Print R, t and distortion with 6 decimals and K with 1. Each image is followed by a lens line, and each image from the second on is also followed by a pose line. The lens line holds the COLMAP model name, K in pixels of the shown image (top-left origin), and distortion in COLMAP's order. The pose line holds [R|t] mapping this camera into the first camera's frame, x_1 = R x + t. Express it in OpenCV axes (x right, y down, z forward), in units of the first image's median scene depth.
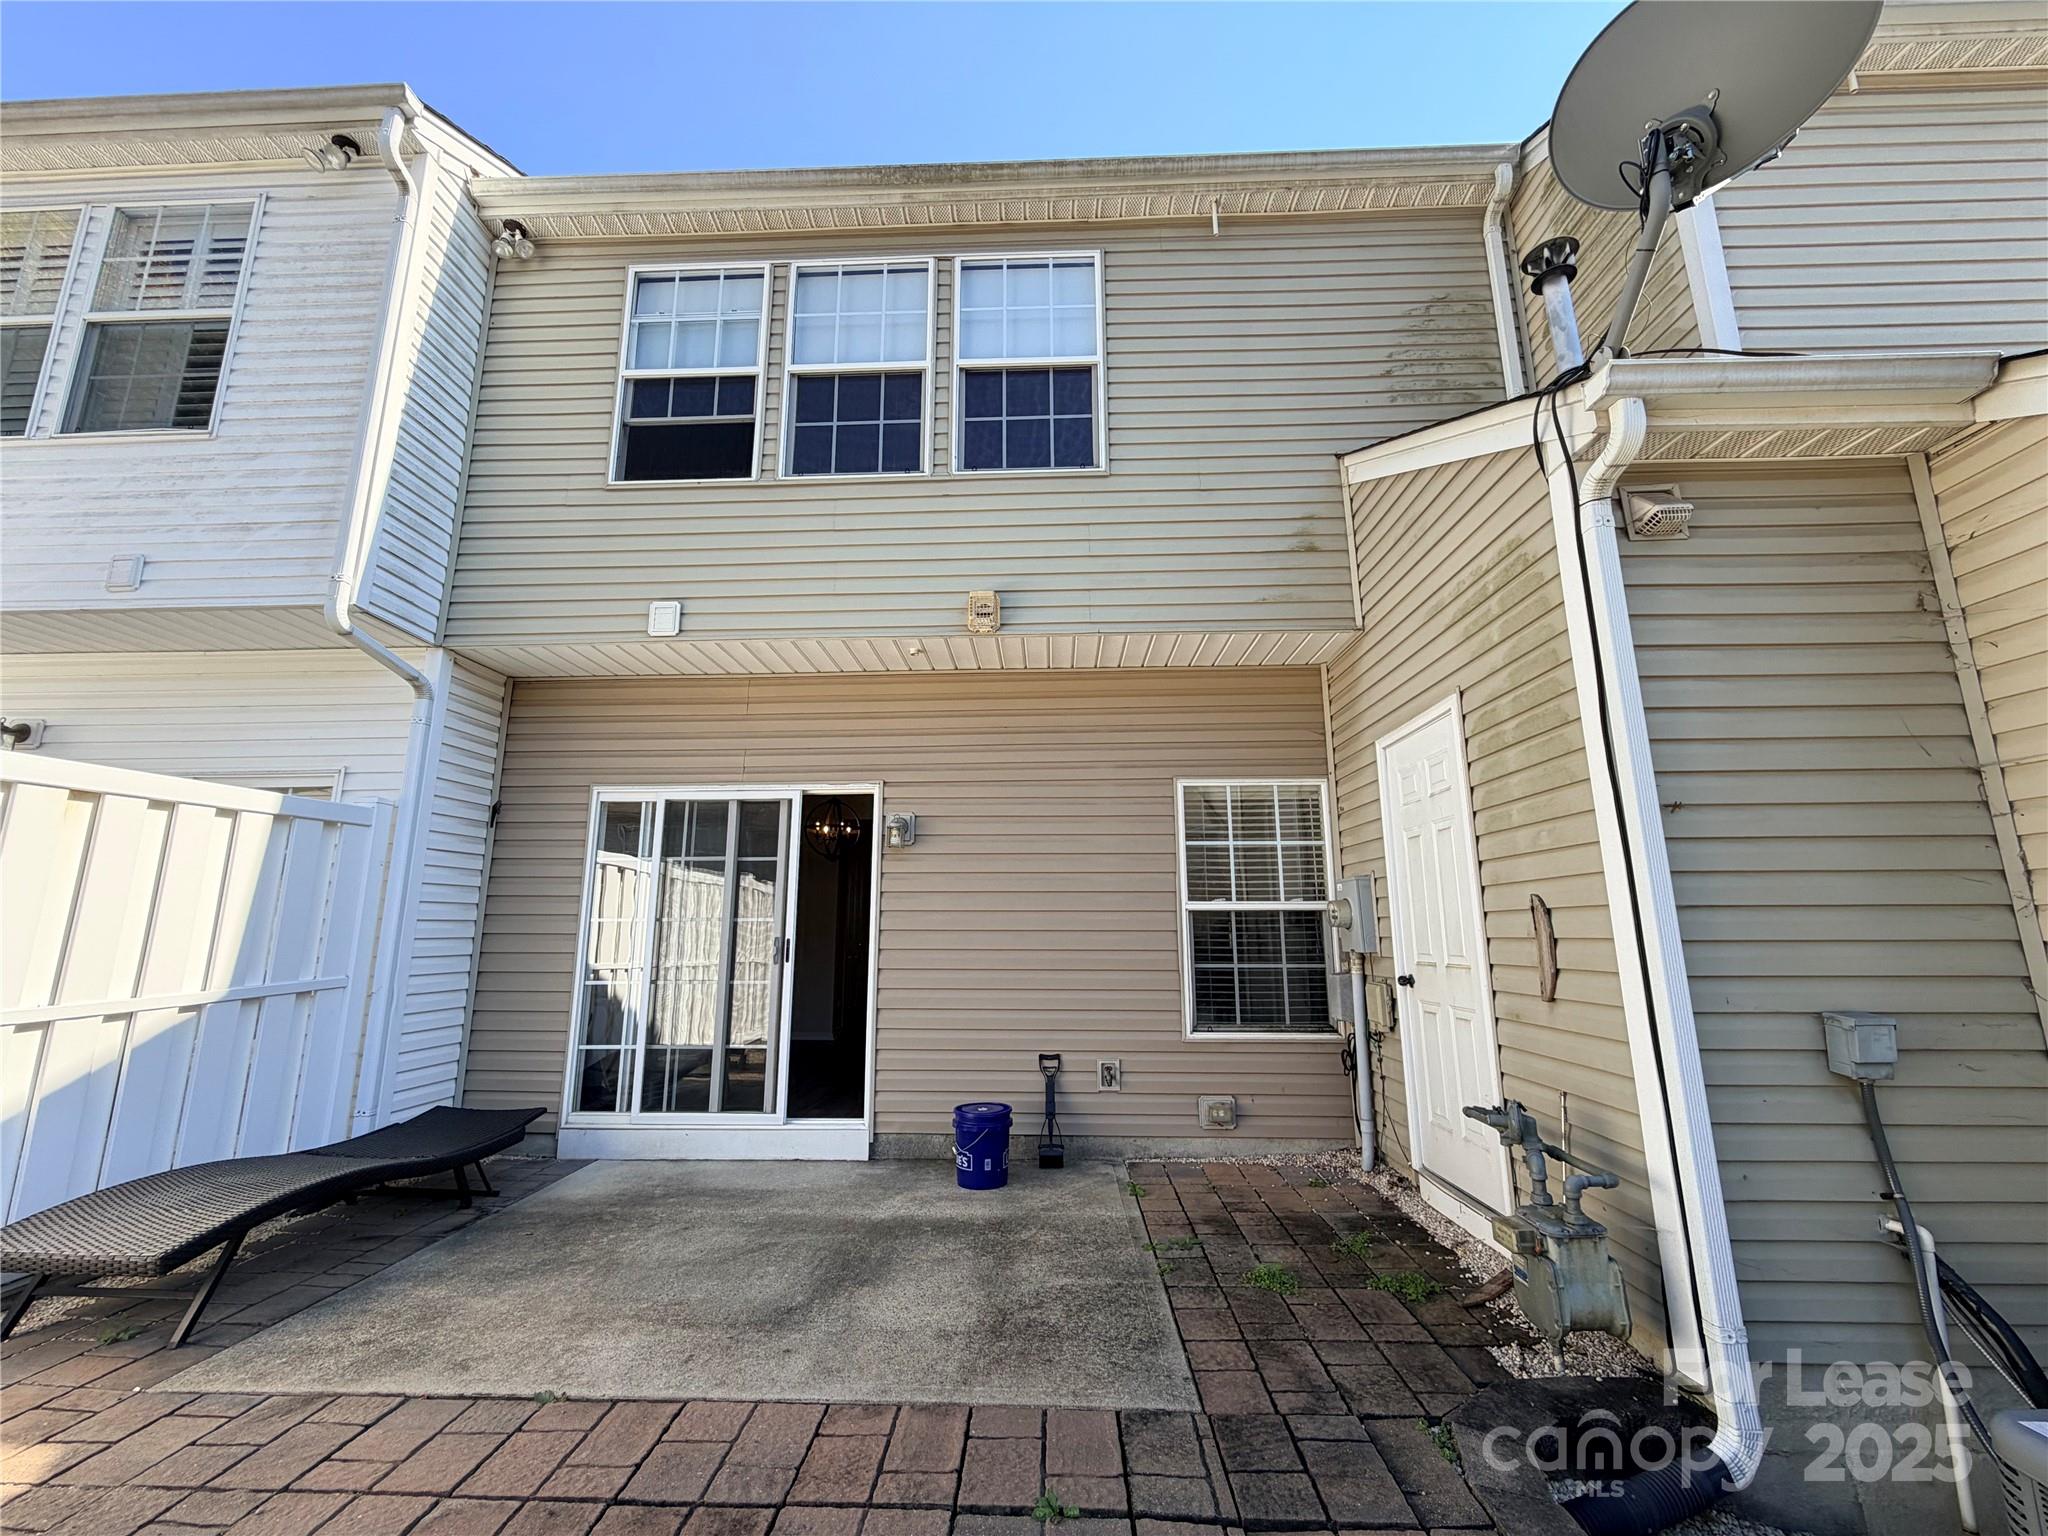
lens RADIAL K [[818.0, 0, 1017.3], [0, 818.0, 769.2], [0, 0, 1]] dist [-0.000501, -0.000265]
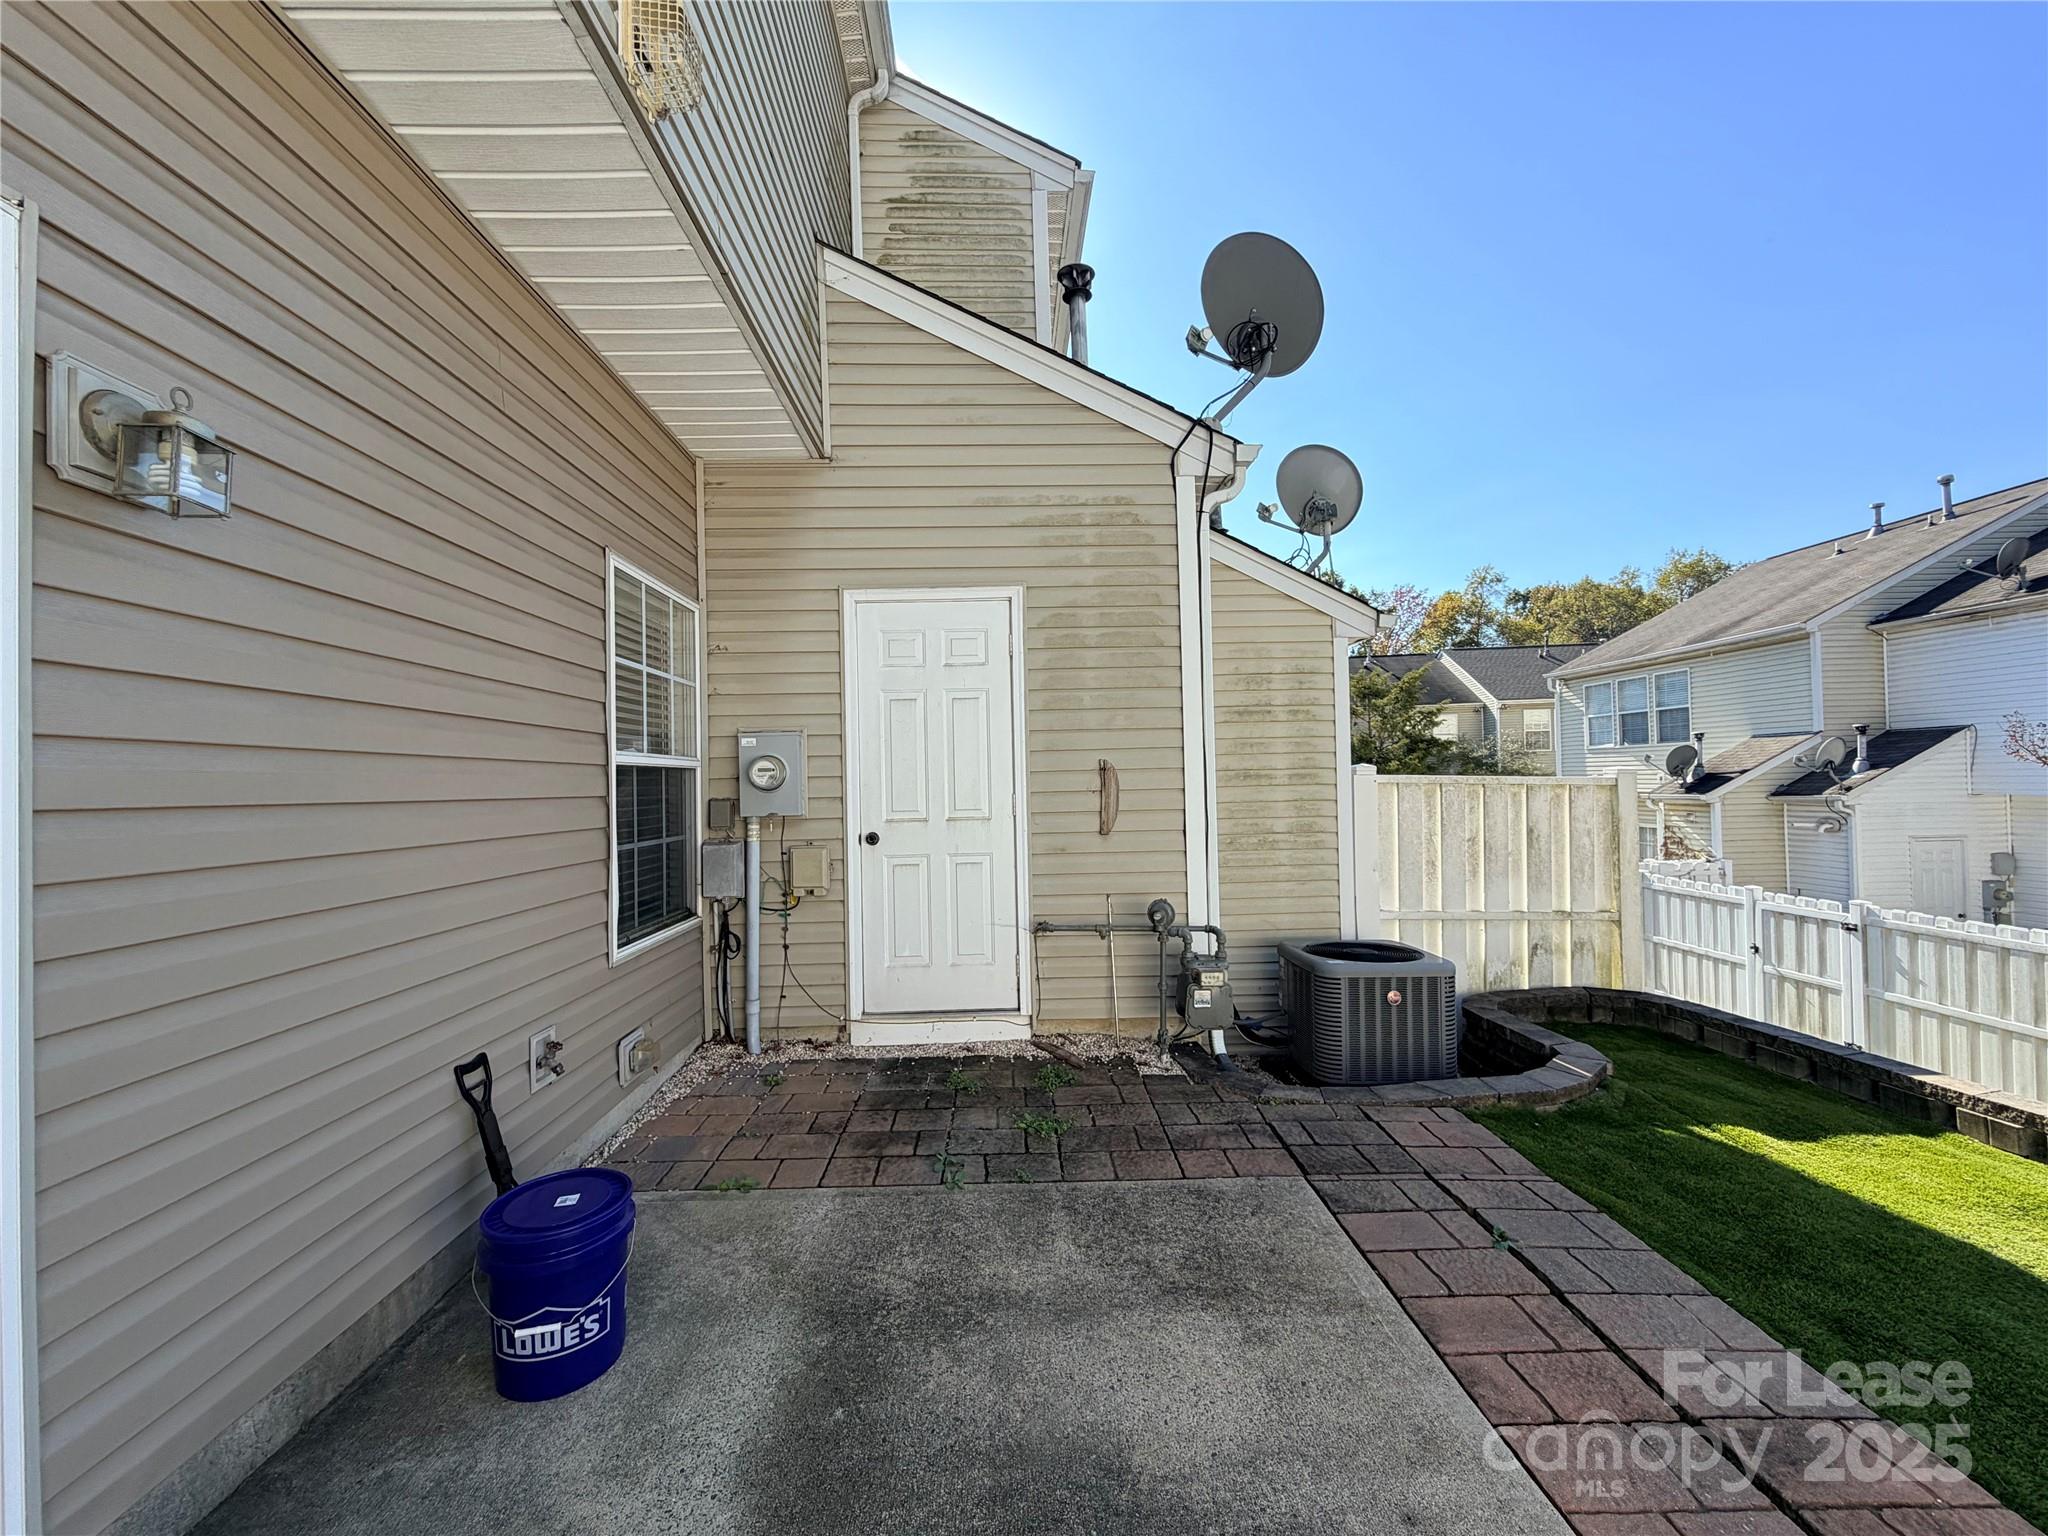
lens RADIAL K [[818.0, 0, 1017.3], [0, 818.0, 769.2], [0, 0, 1]] dist [-0.000501, -0.000265]
pose [[-0.063687, 0.018584, 0.997797, -0.636992], [-0.173101, 0.984466, -0.029384, 0.204219], [-0.982843, -0.174591, -0.059480, 1.060959]]
